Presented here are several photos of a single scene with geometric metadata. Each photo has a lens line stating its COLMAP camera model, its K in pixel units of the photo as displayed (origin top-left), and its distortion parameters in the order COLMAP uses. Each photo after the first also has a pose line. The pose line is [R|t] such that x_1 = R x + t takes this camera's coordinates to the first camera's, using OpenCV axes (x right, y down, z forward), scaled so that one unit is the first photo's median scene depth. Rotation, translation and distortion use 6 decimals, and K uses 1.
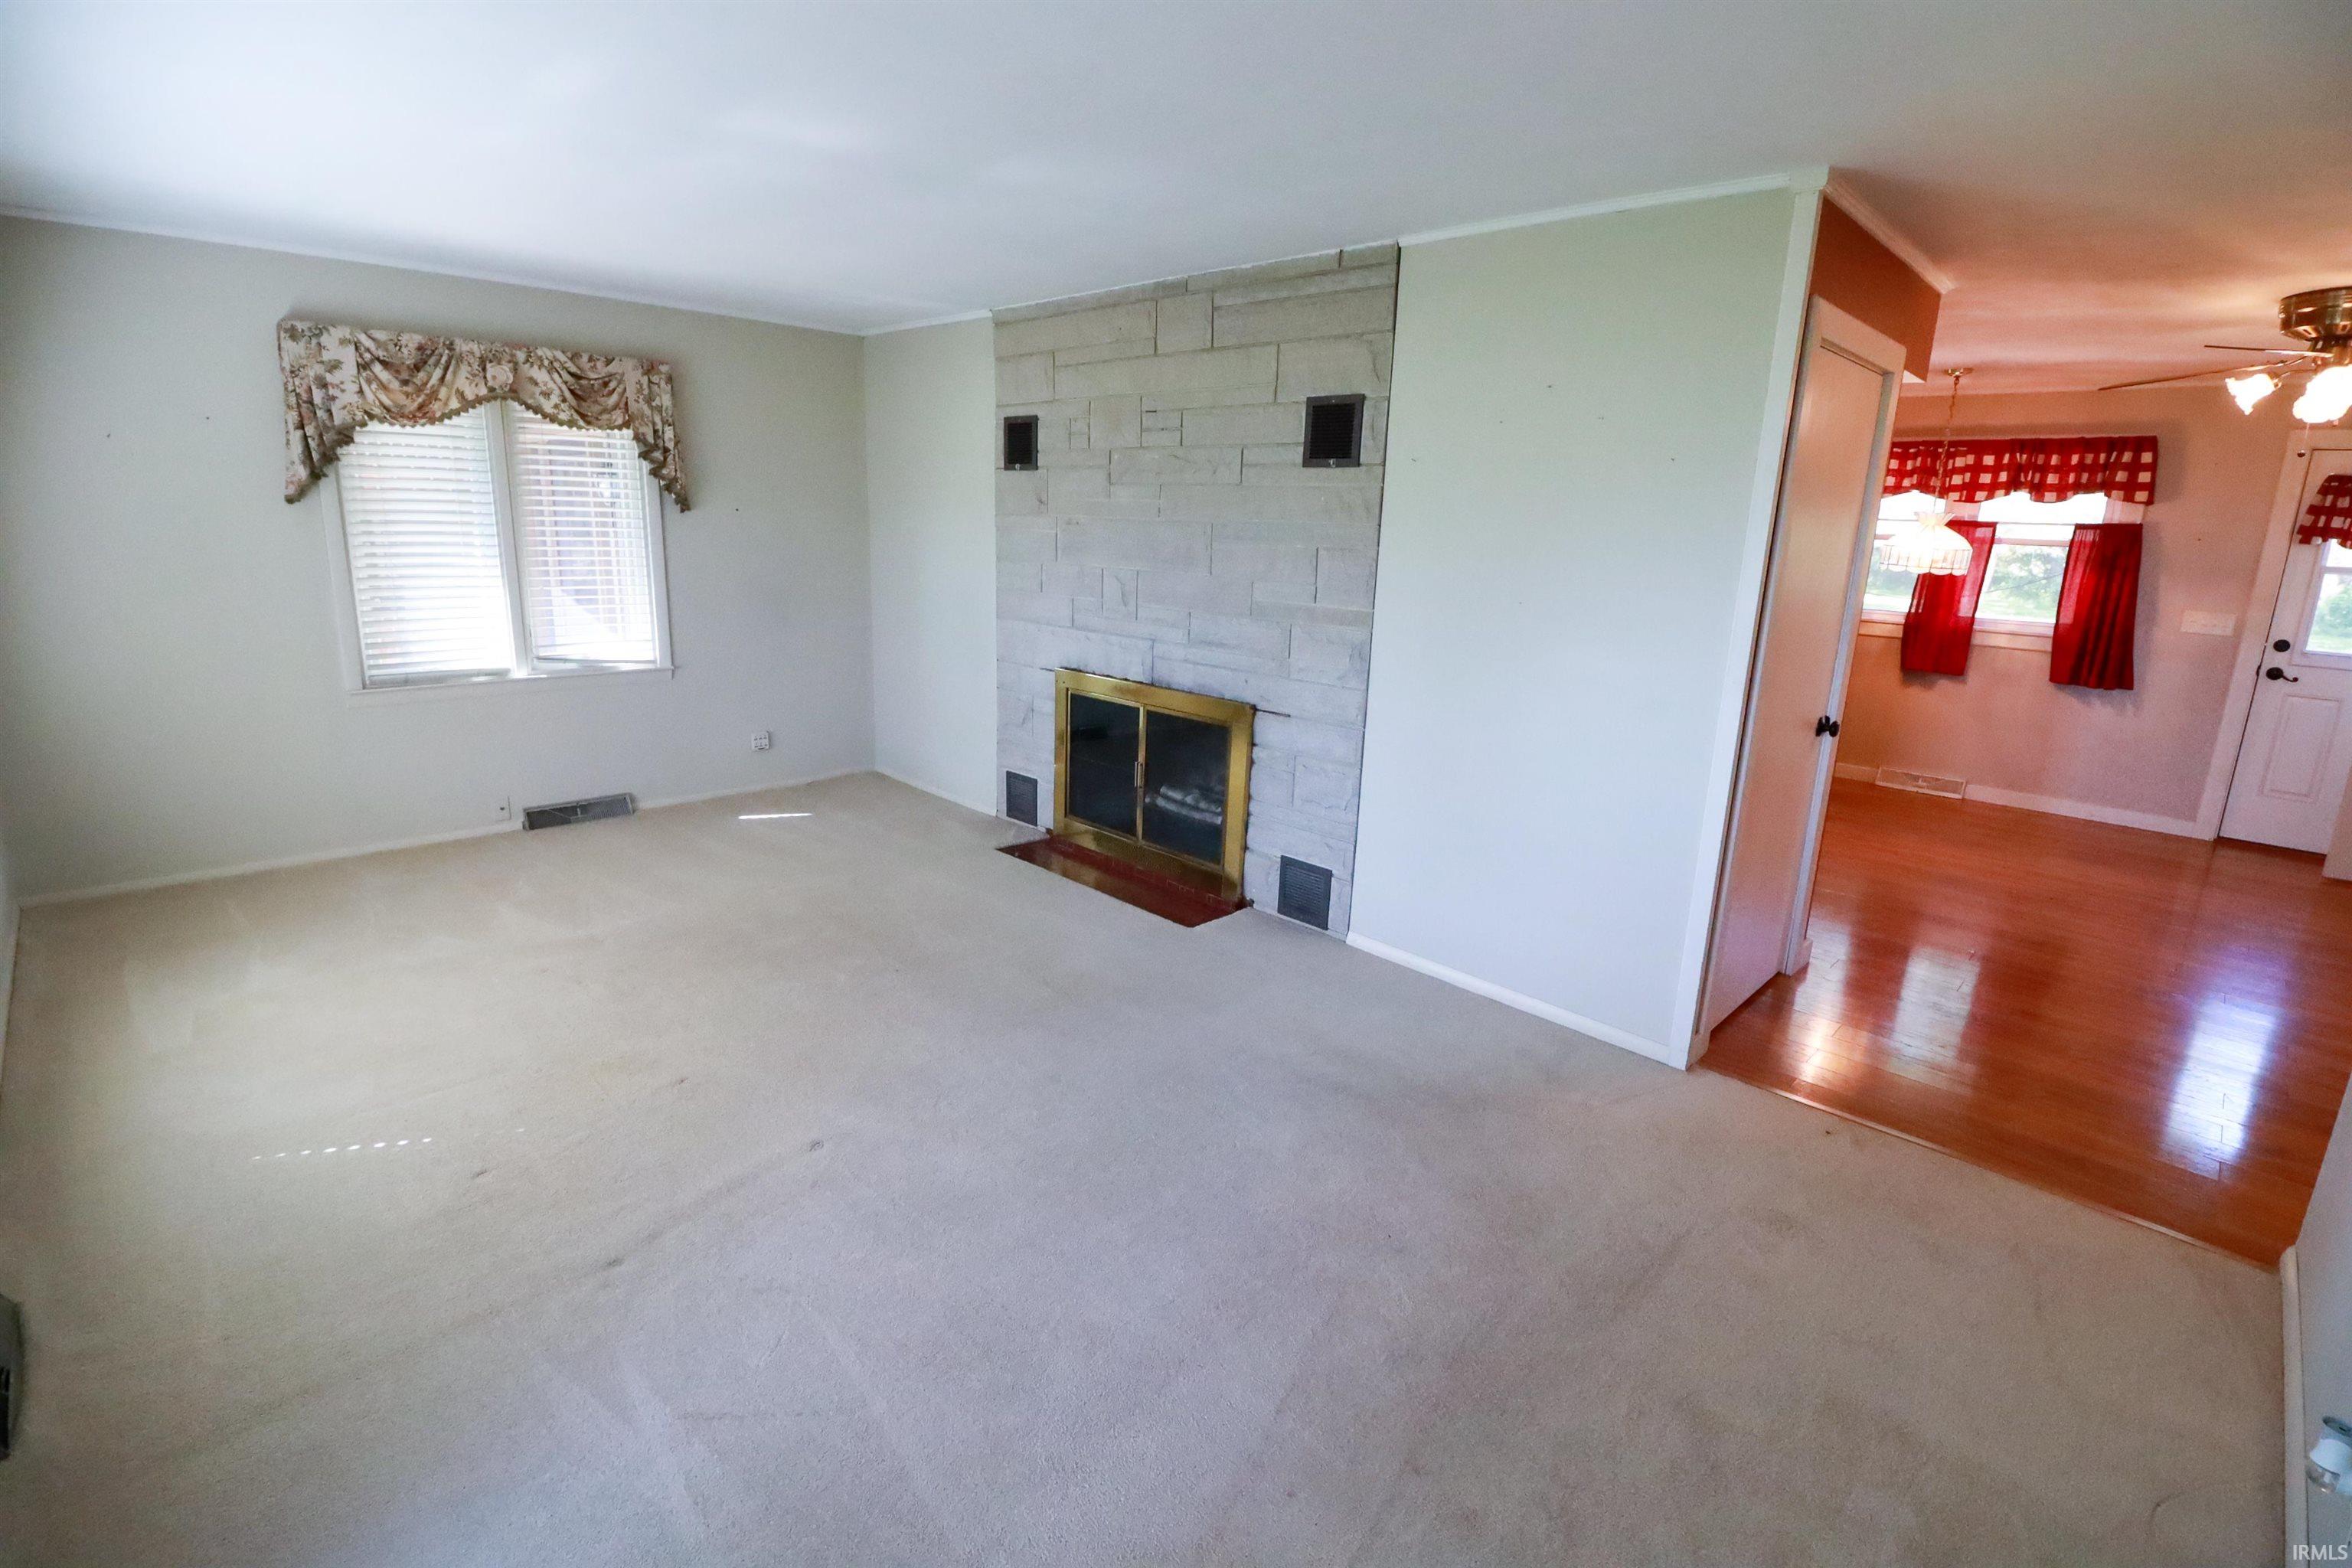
lens RADIAL K [[1108.4, 0, 1173.1], [0, 1108.4, 778.6], [0, 0, 1]] dist [-0.028066, -0.001232]
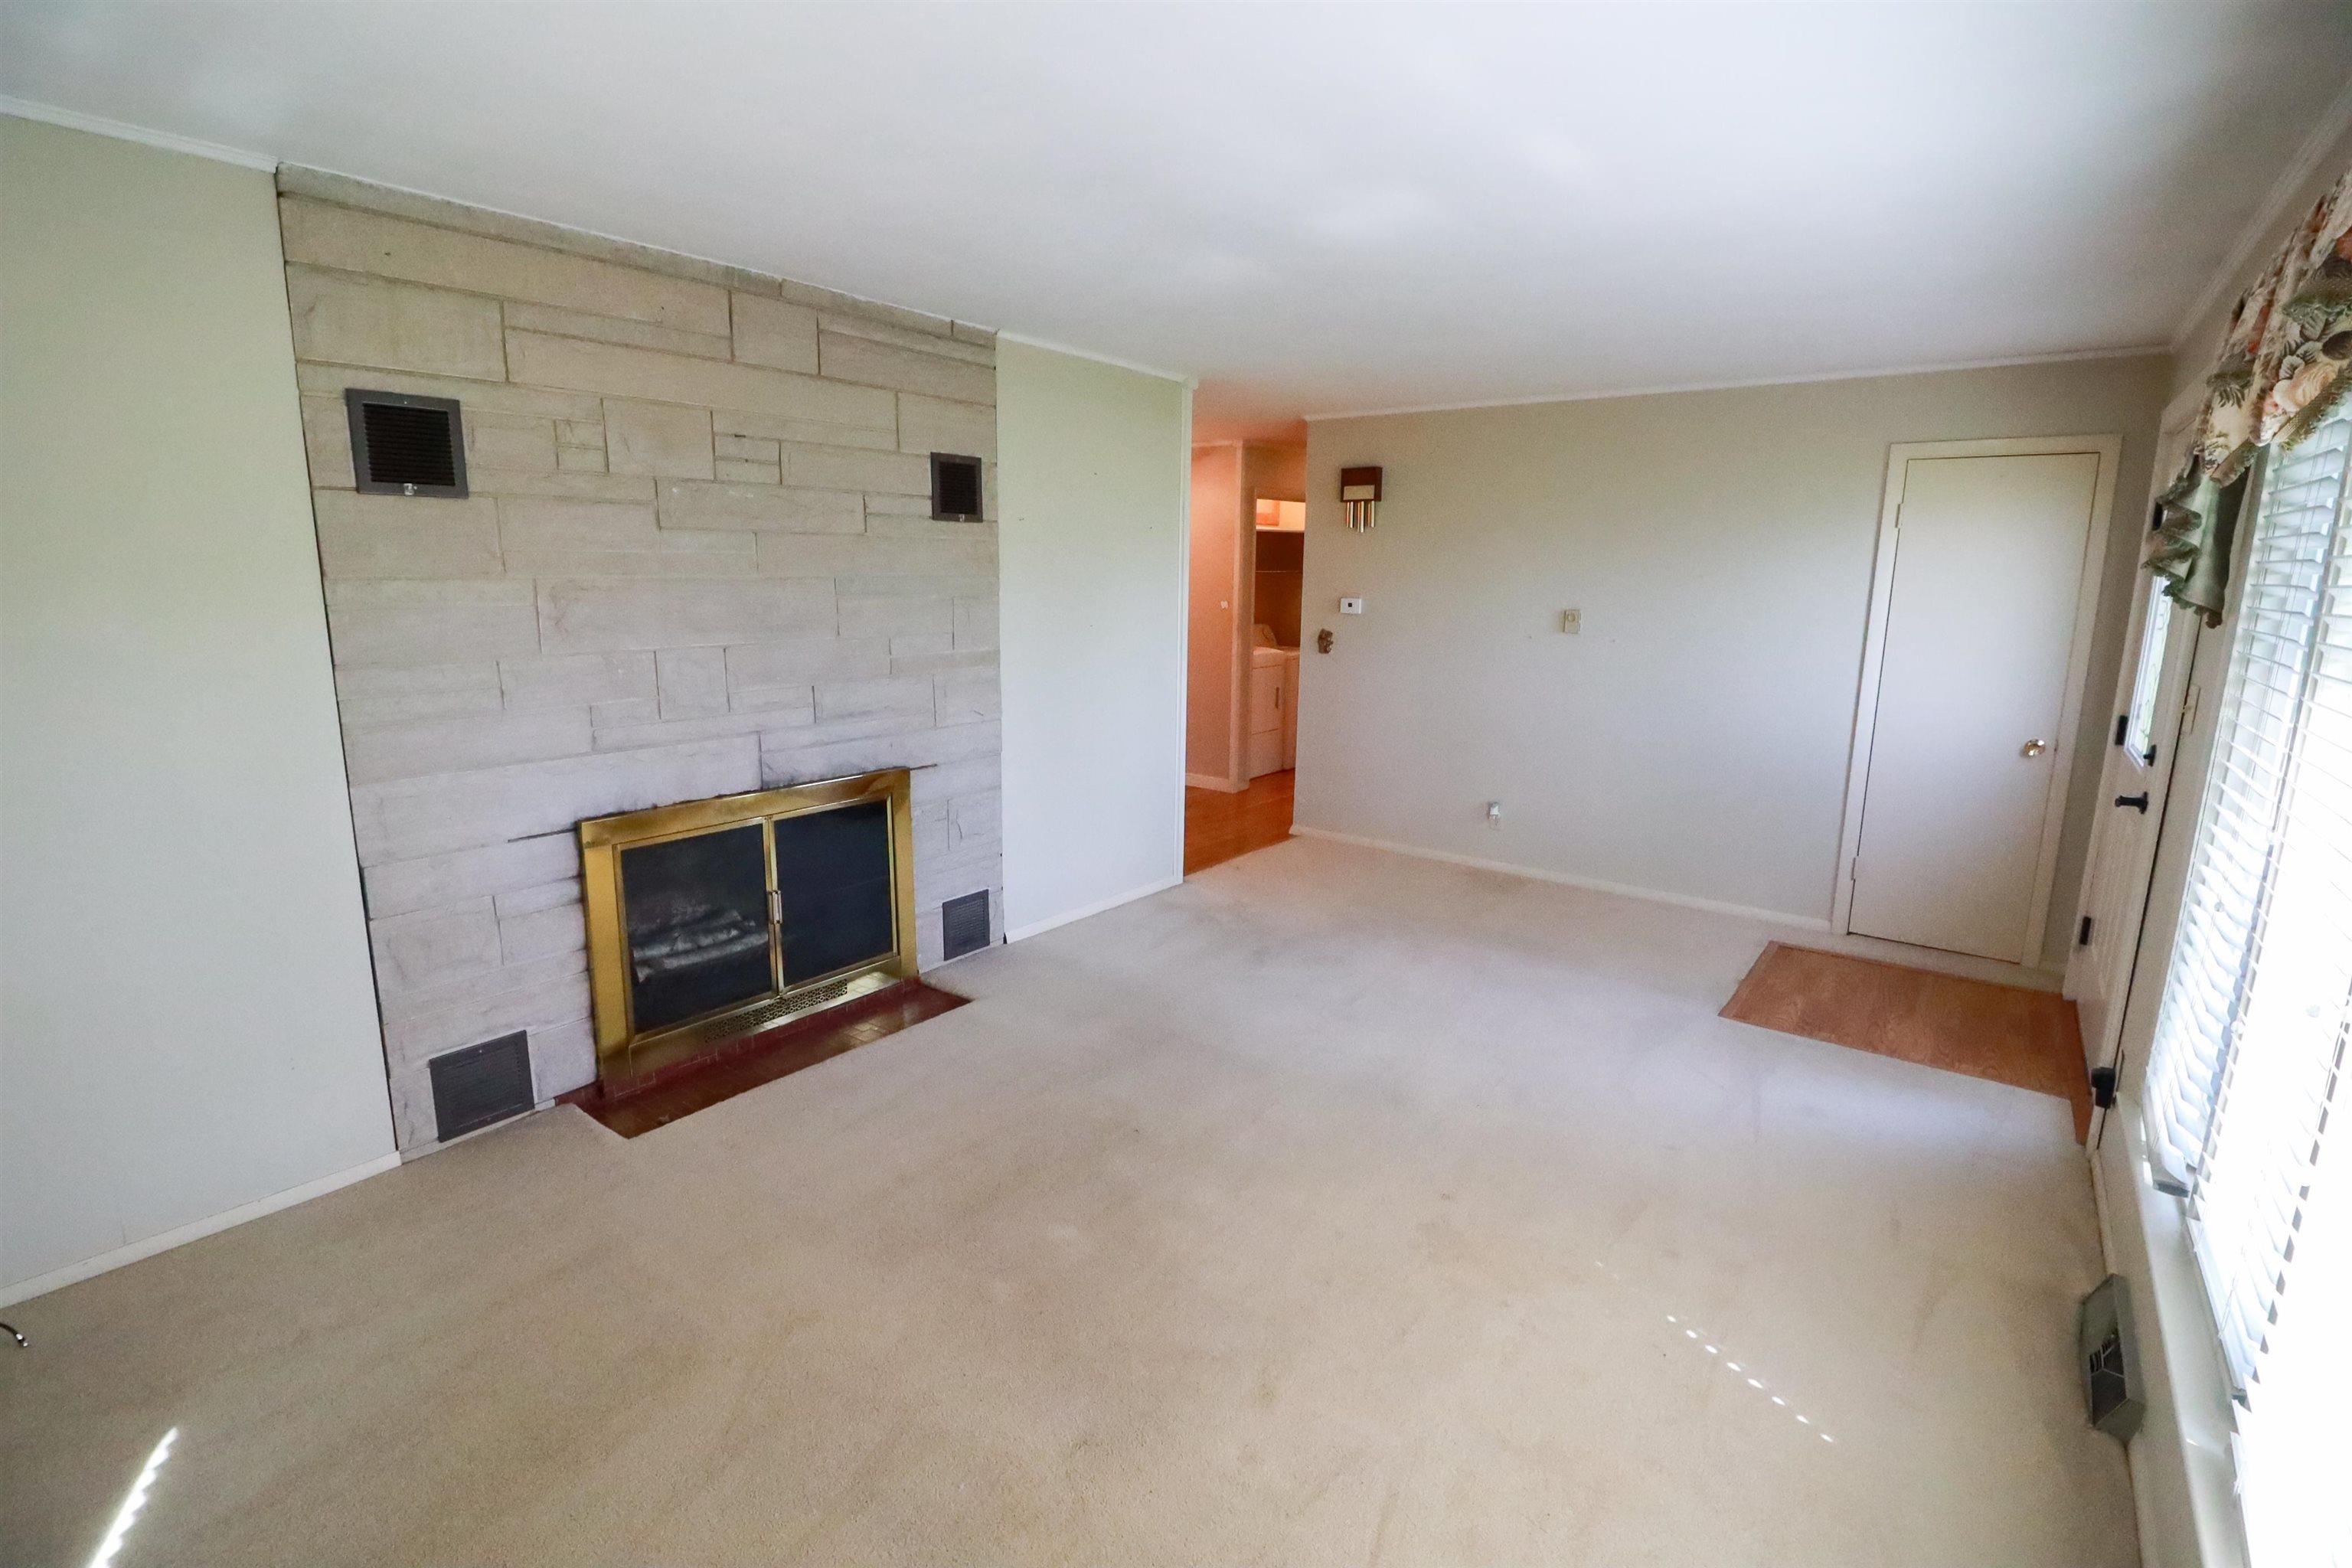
lens RADIAL K [[1108.4, 0, 1176.0], [0, 1108.4, 783.0], [0, 0, 1]] dist [-0.028066, -0.001232]
pose [[-0.163842, -0.224081, 0.960700, -0.867561], [0.209543, 0.943731, 0.255859, -0.243540], [-0.963975, 0.243229, -0.107668, 0.870237]]
